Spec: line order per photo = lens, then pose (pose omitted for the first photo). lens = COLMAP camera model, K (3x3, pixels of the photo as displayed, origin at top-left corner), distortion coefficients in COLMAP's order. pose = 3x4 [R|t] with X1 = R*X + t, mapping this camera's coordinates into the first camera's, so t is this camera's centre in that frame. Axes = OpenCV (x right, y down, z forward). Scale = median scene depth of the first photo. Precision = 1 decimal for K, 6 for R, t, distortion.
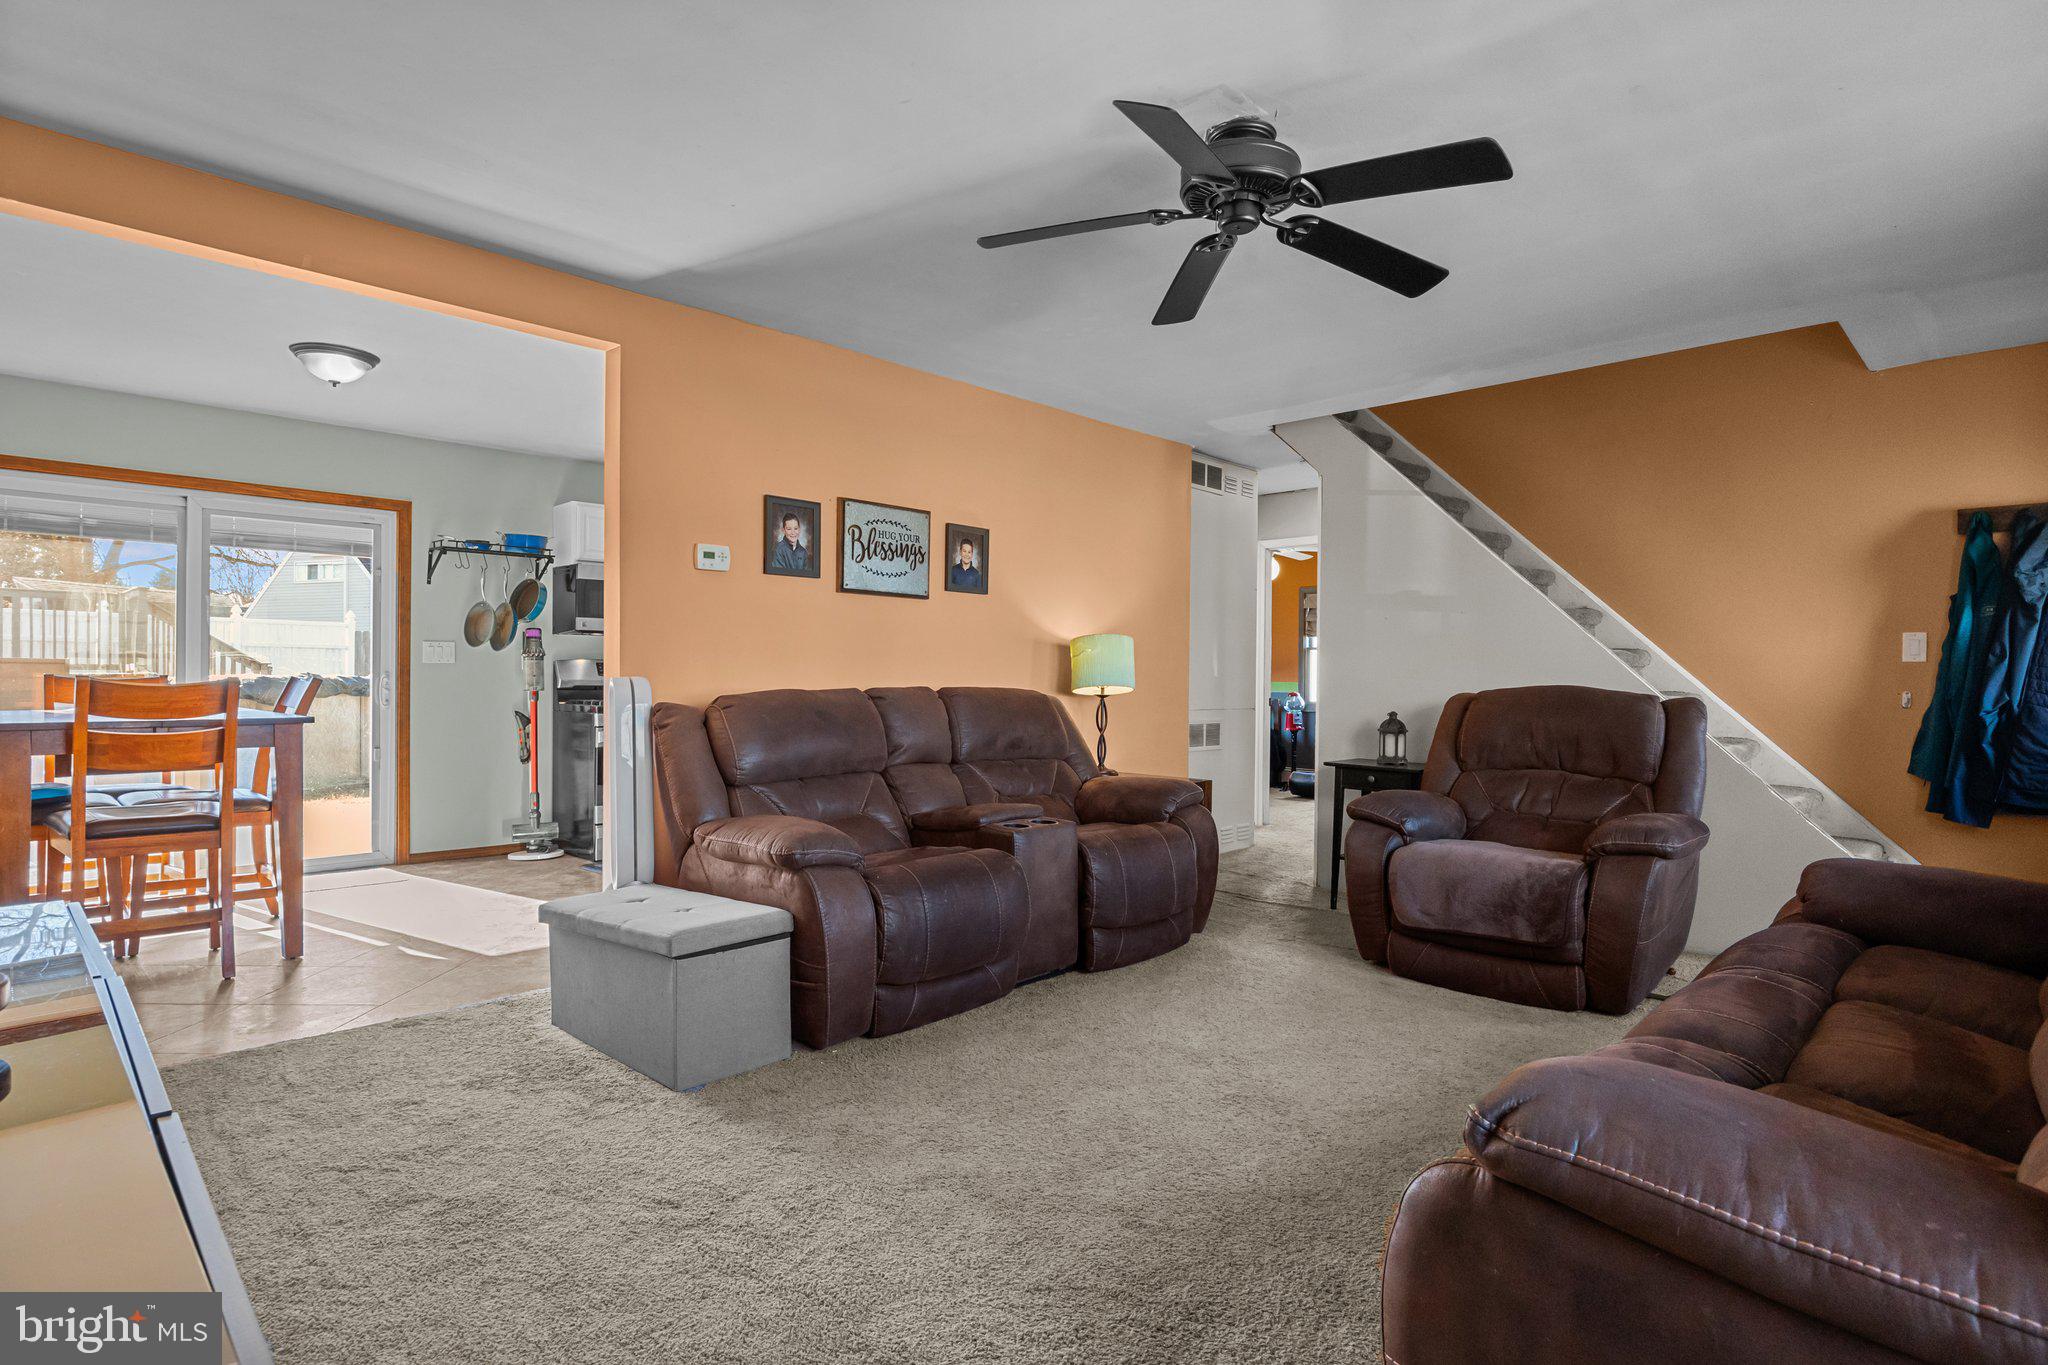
lens RADIAL K [[1053.4, 0, 1024.0], [0, 1053.4, 682.5], [0, 0, 1]] dist [0.000909, 0.000057]
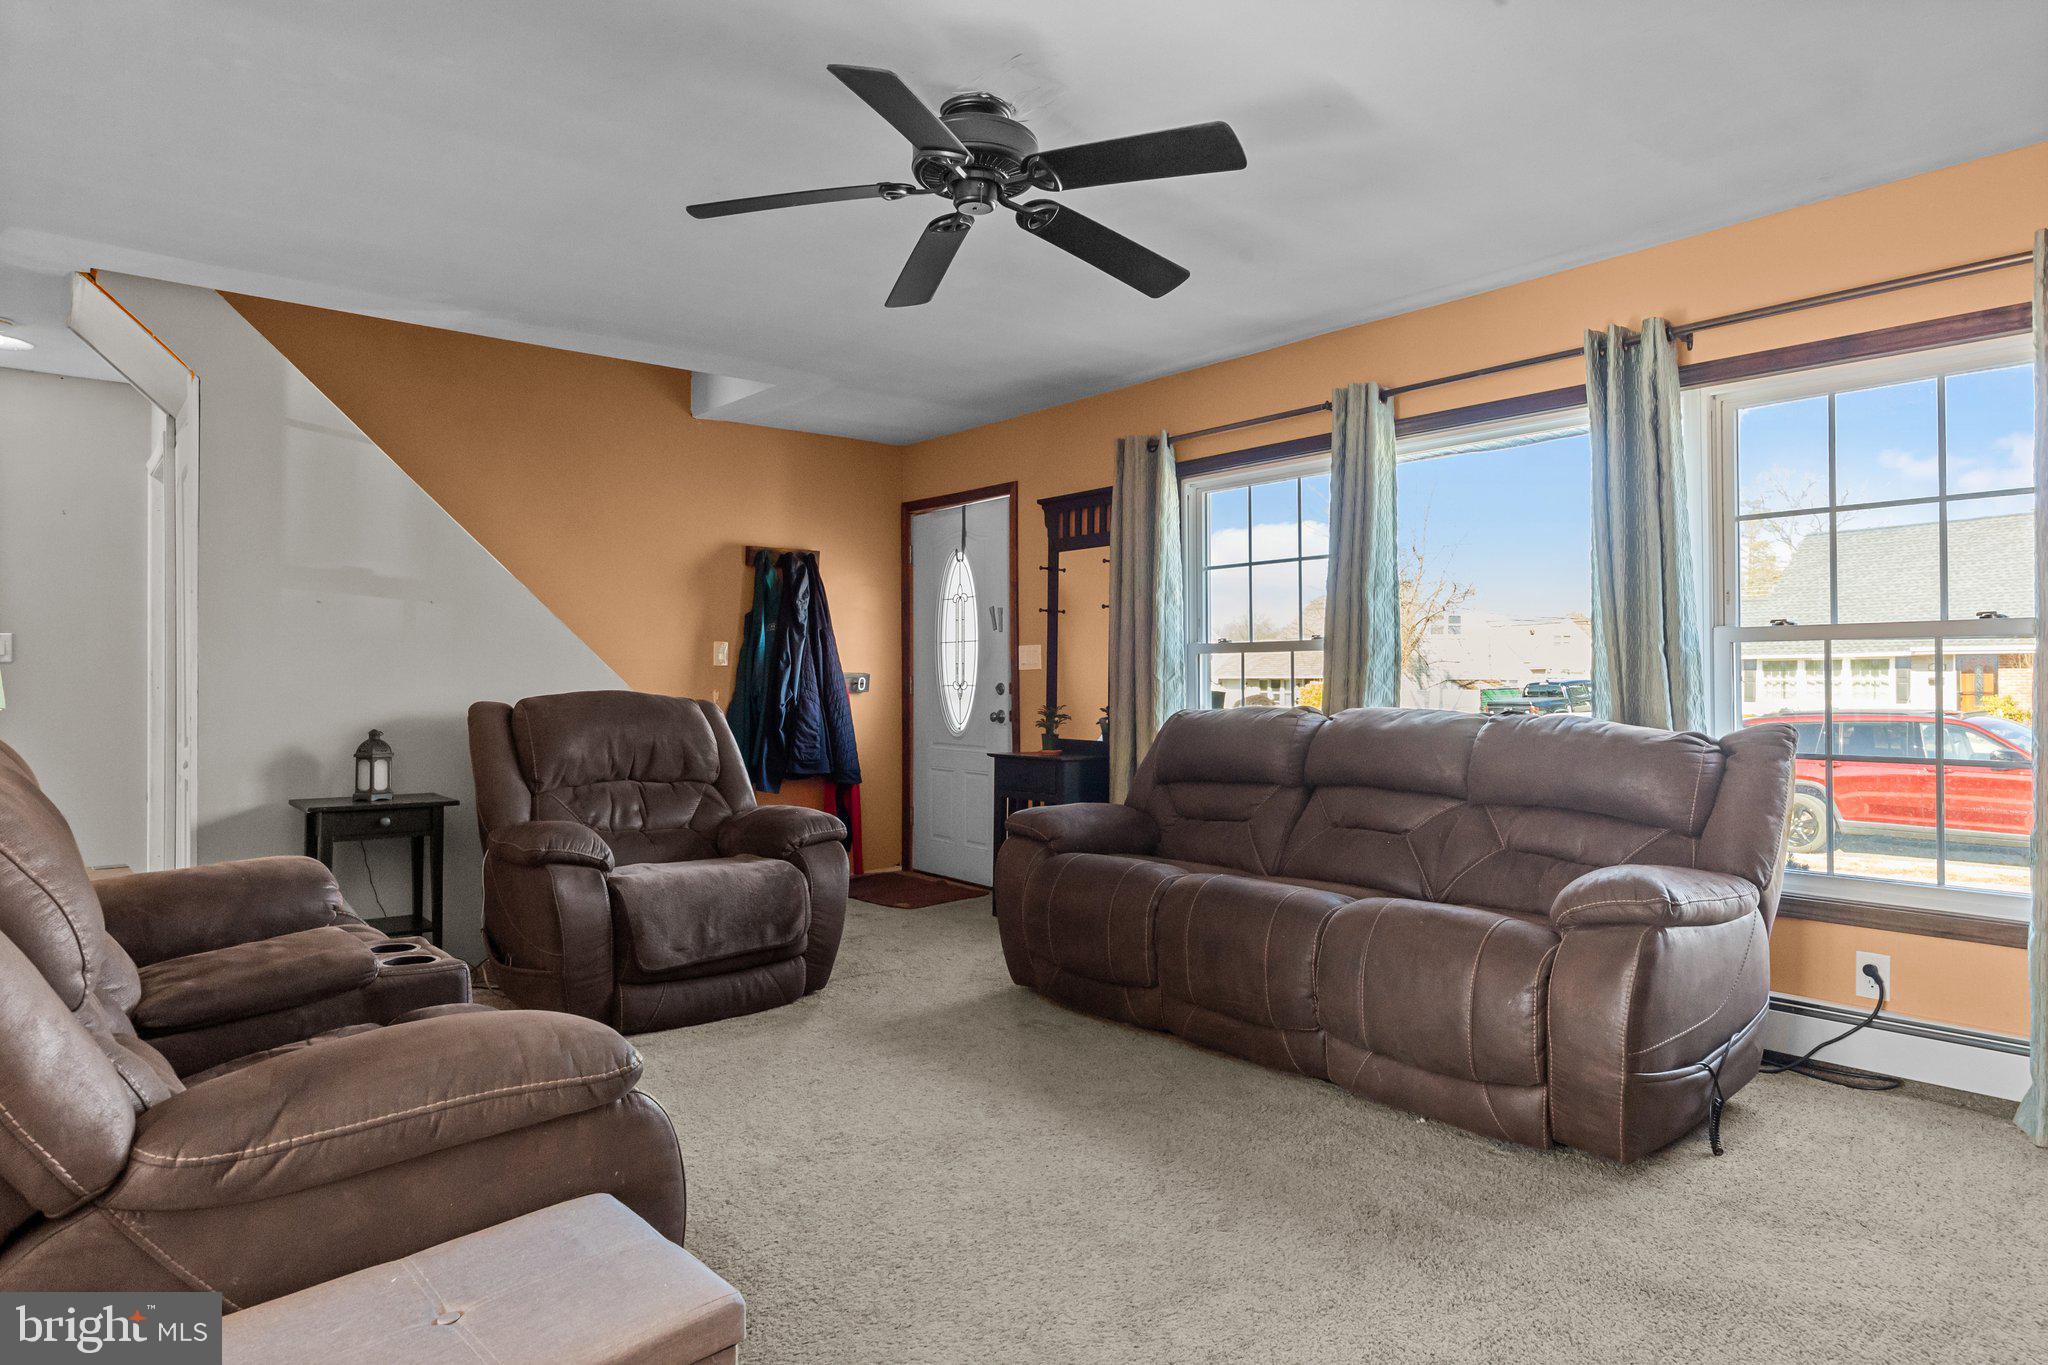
lens RADIAL K [[1214.2, 0, 1024.0], [0, 1214.2, 682.5], [0, 0, 1]] dist [-0.004886, -0.000550]
pose [[0.100015, -0.012620, 0.994906, -0.342429], [0.006143, 0.999908, 0.012066, -0.009910], [-0.994967, 0.004905, 0.100083, 0.338112]]
